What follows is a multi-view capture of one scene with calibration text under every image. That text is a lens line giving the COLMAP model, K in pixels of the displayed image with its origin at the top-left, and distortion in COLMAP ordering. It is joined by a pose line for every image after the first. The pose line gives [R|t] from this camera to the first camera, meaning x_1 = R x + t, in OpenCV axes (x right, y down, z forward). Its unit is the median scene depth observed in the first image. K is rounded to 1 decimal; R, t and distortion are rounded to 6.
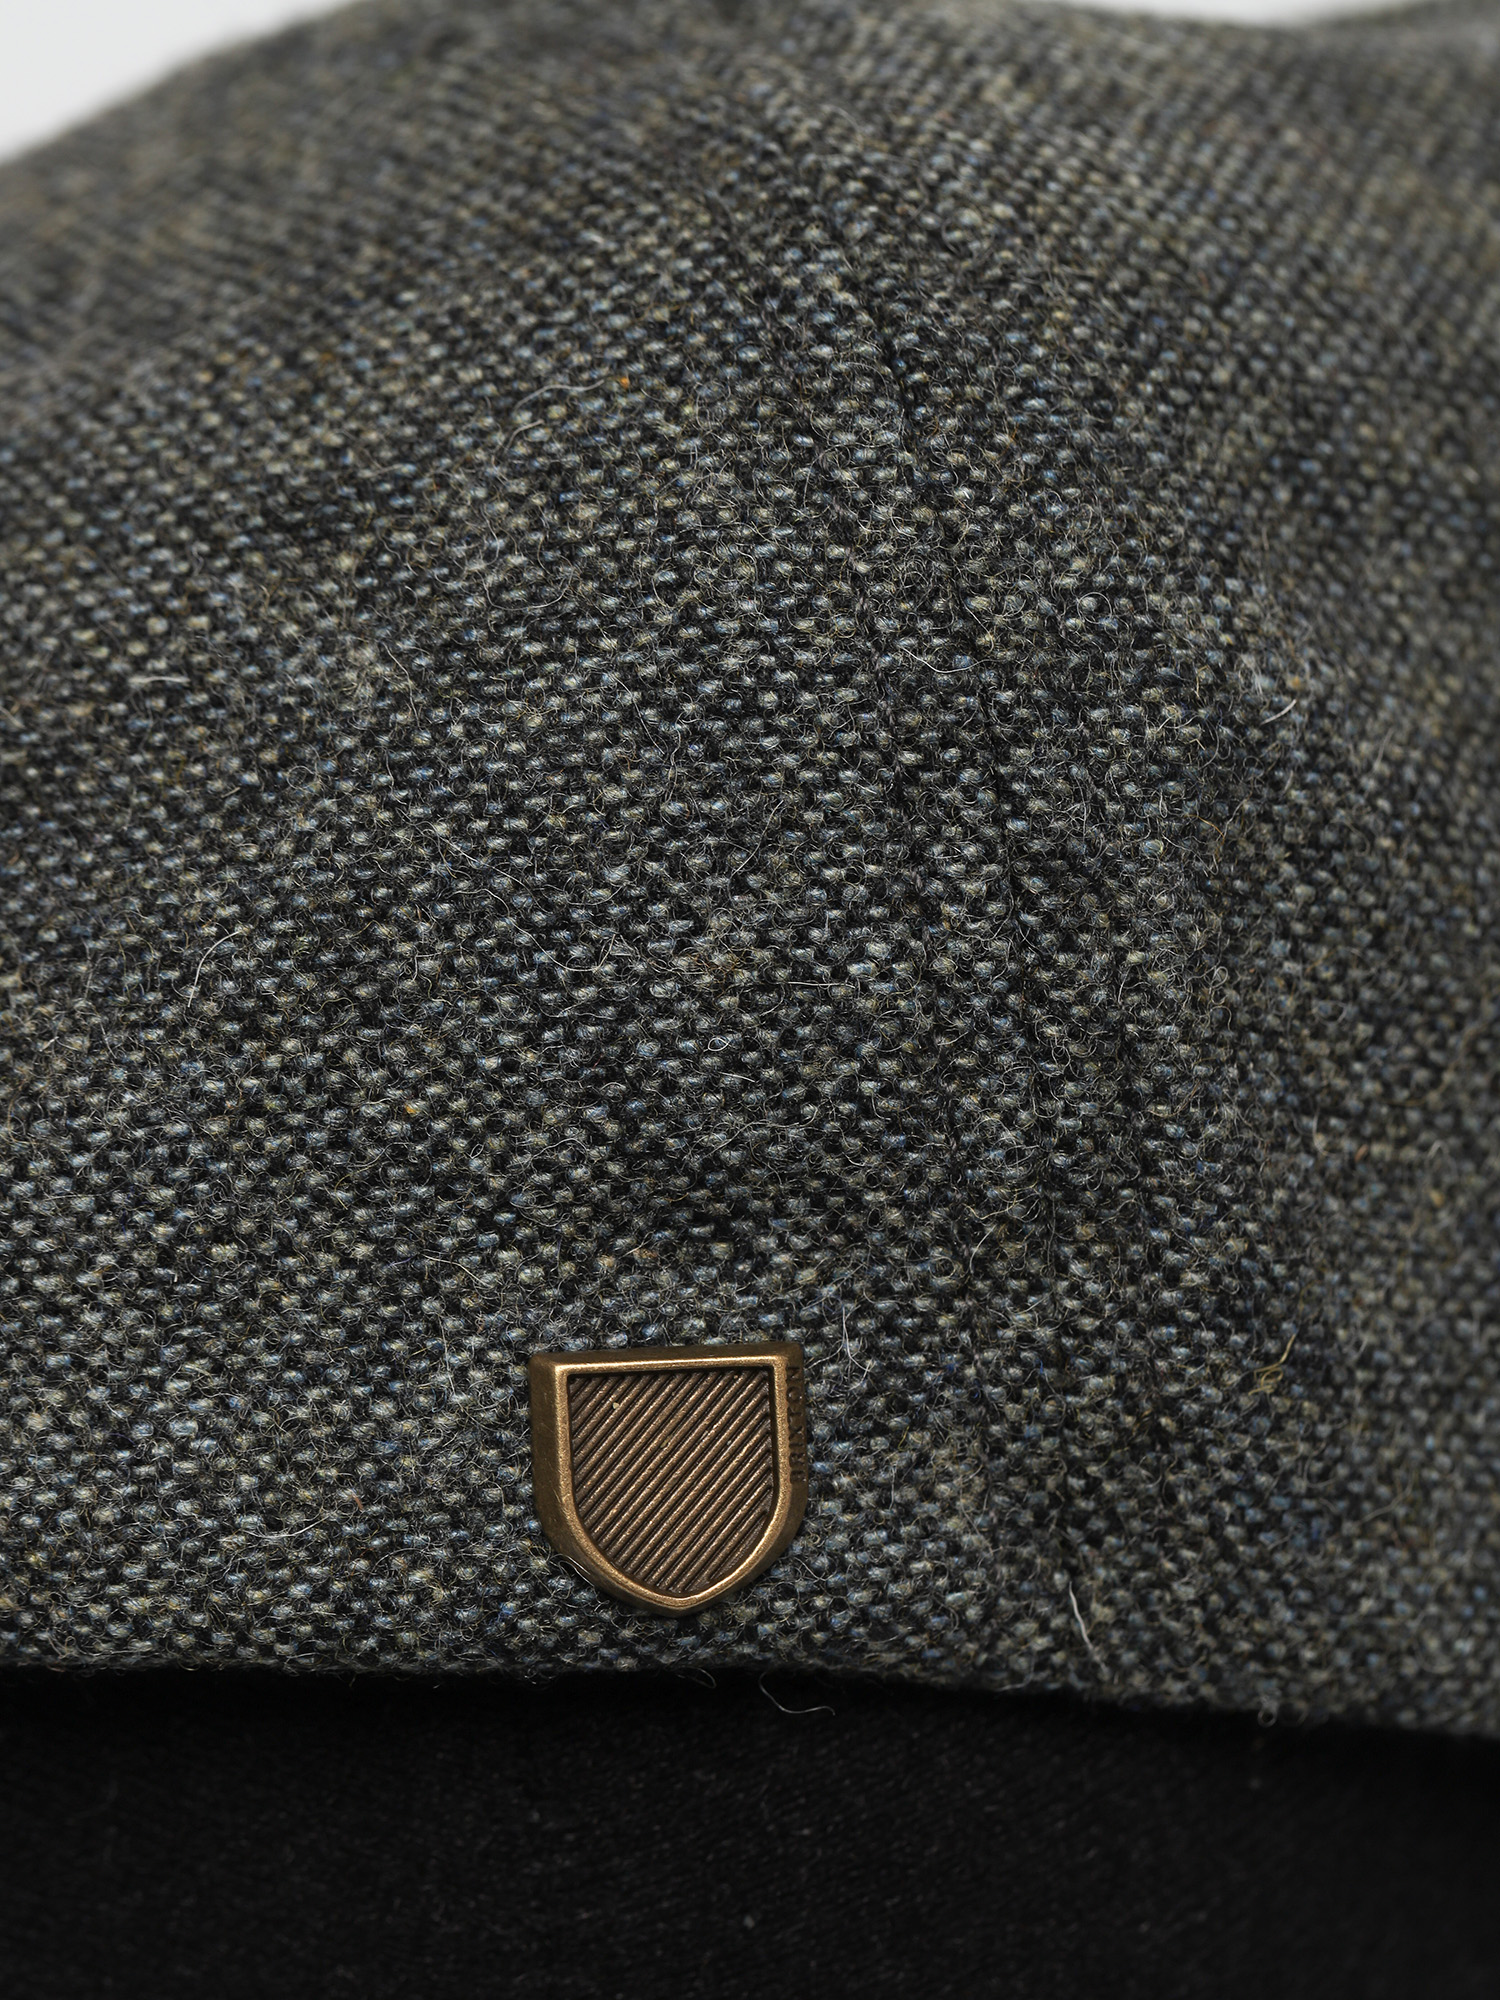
lens RADIAL K [[5621.7, 0, 749.2], [0, 5621.7, 1000.9], [0, 0, 1]] dist [-0.448787, 0.000000]
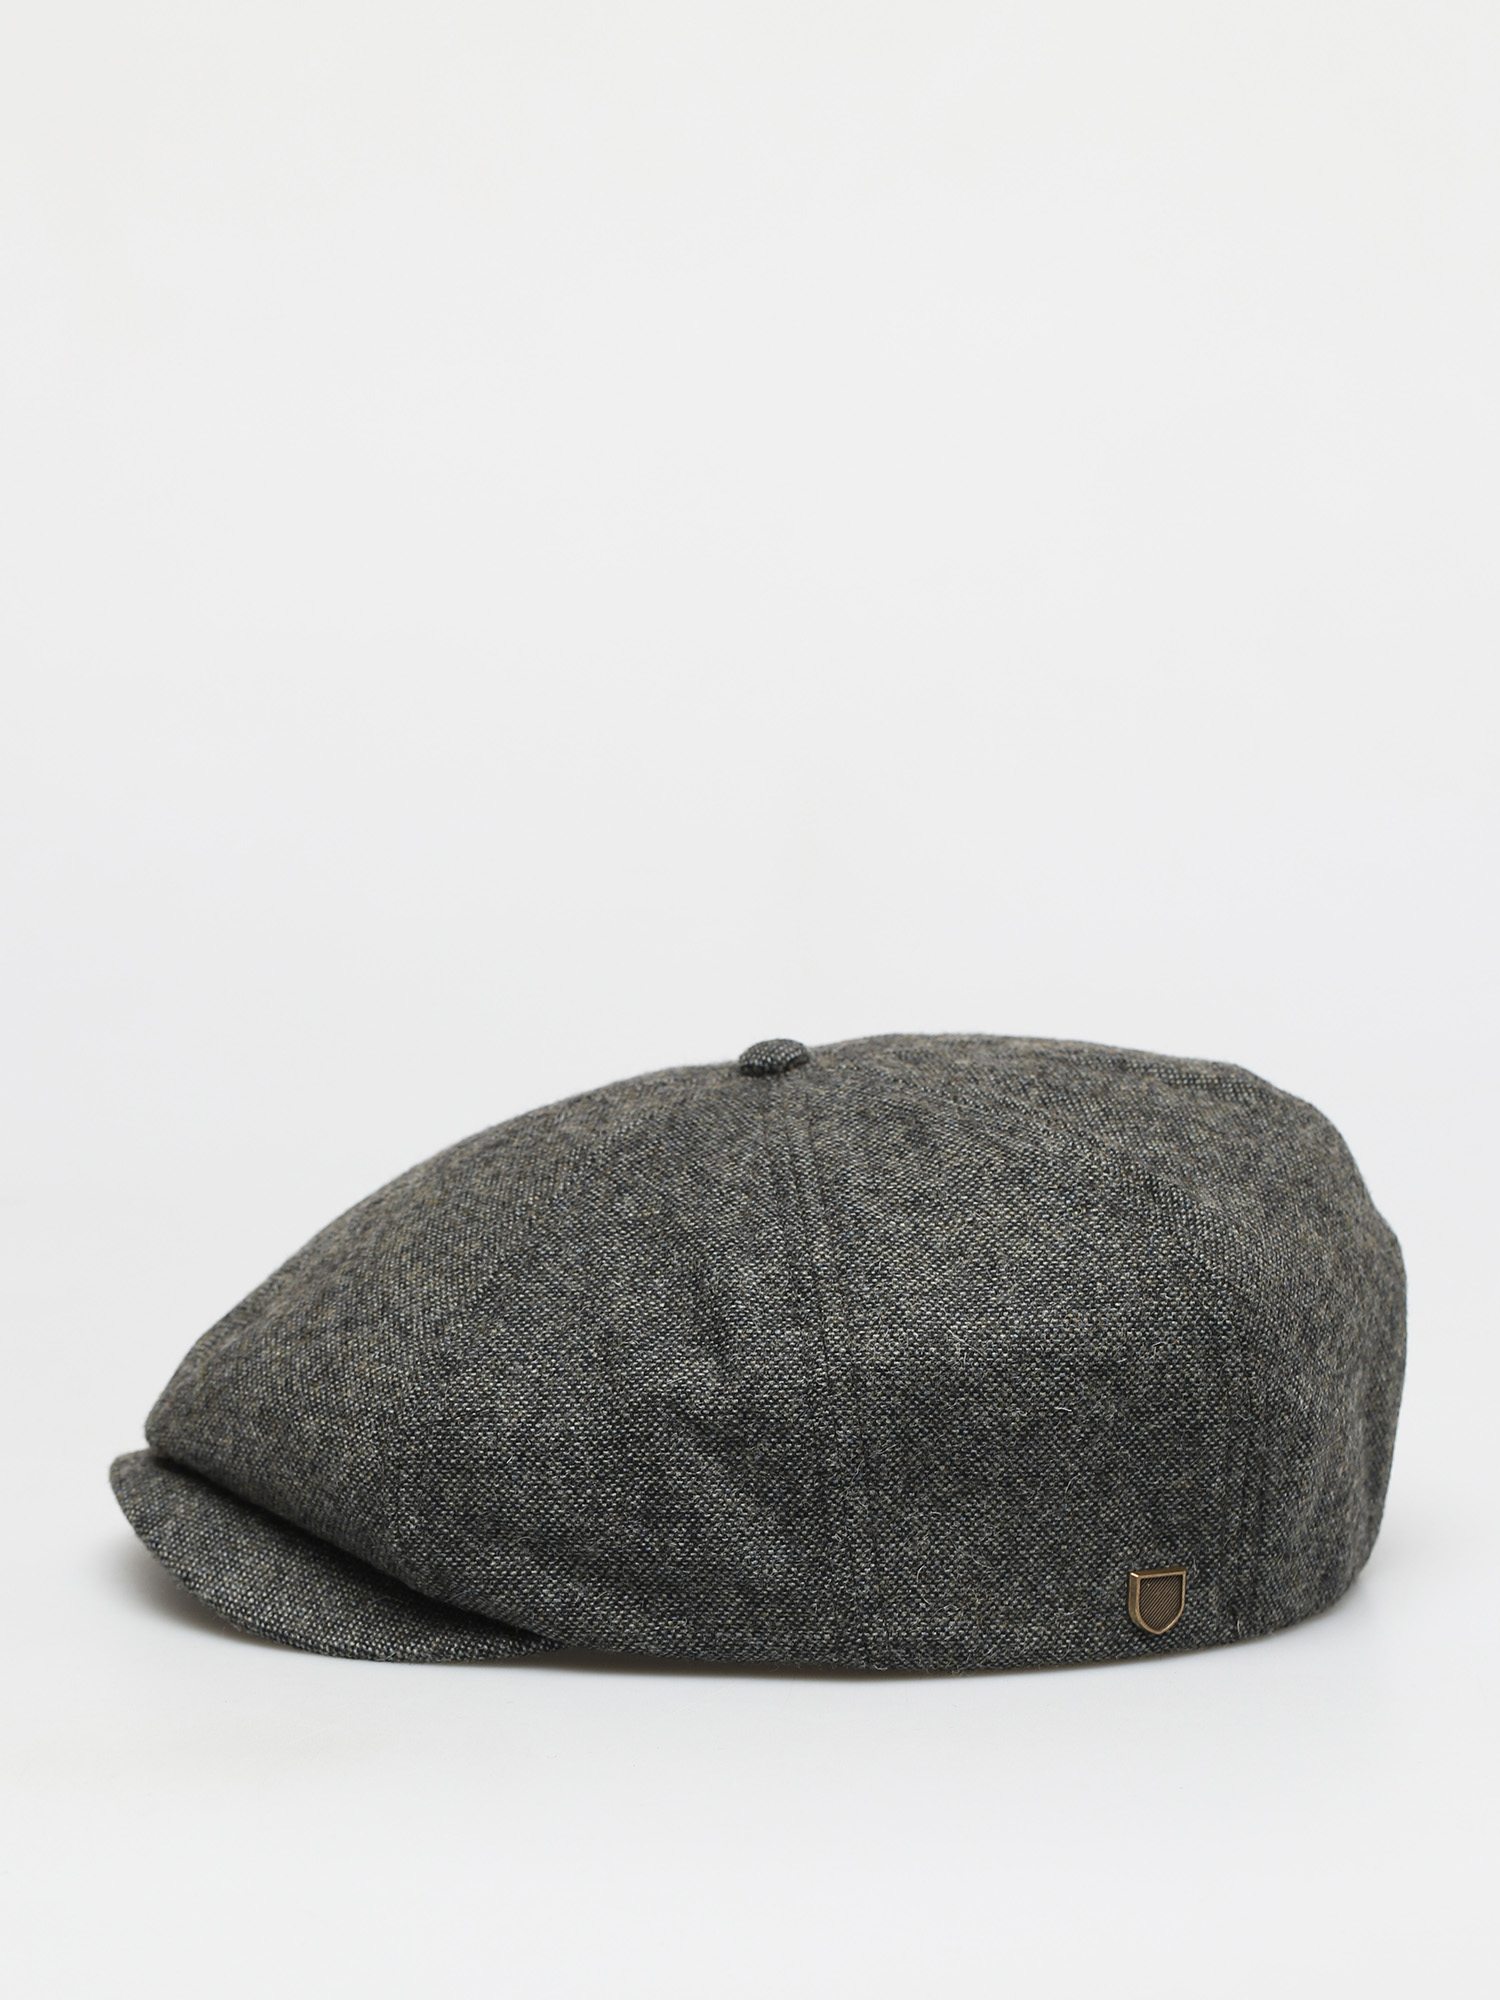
lens RADIAL K [[5621.7, 0, 750.3], [0, 5621.7, 999.8], [0, 0, 1]] dist [-0.448787, 0.000000]
pose [[0.975914, 0.083460, 0.201560, -1.183864], [-0.120742, 0.976151, 0.180417, -1.065298], [-0.181695, -0.200408, 0.962717, -2.852759]]
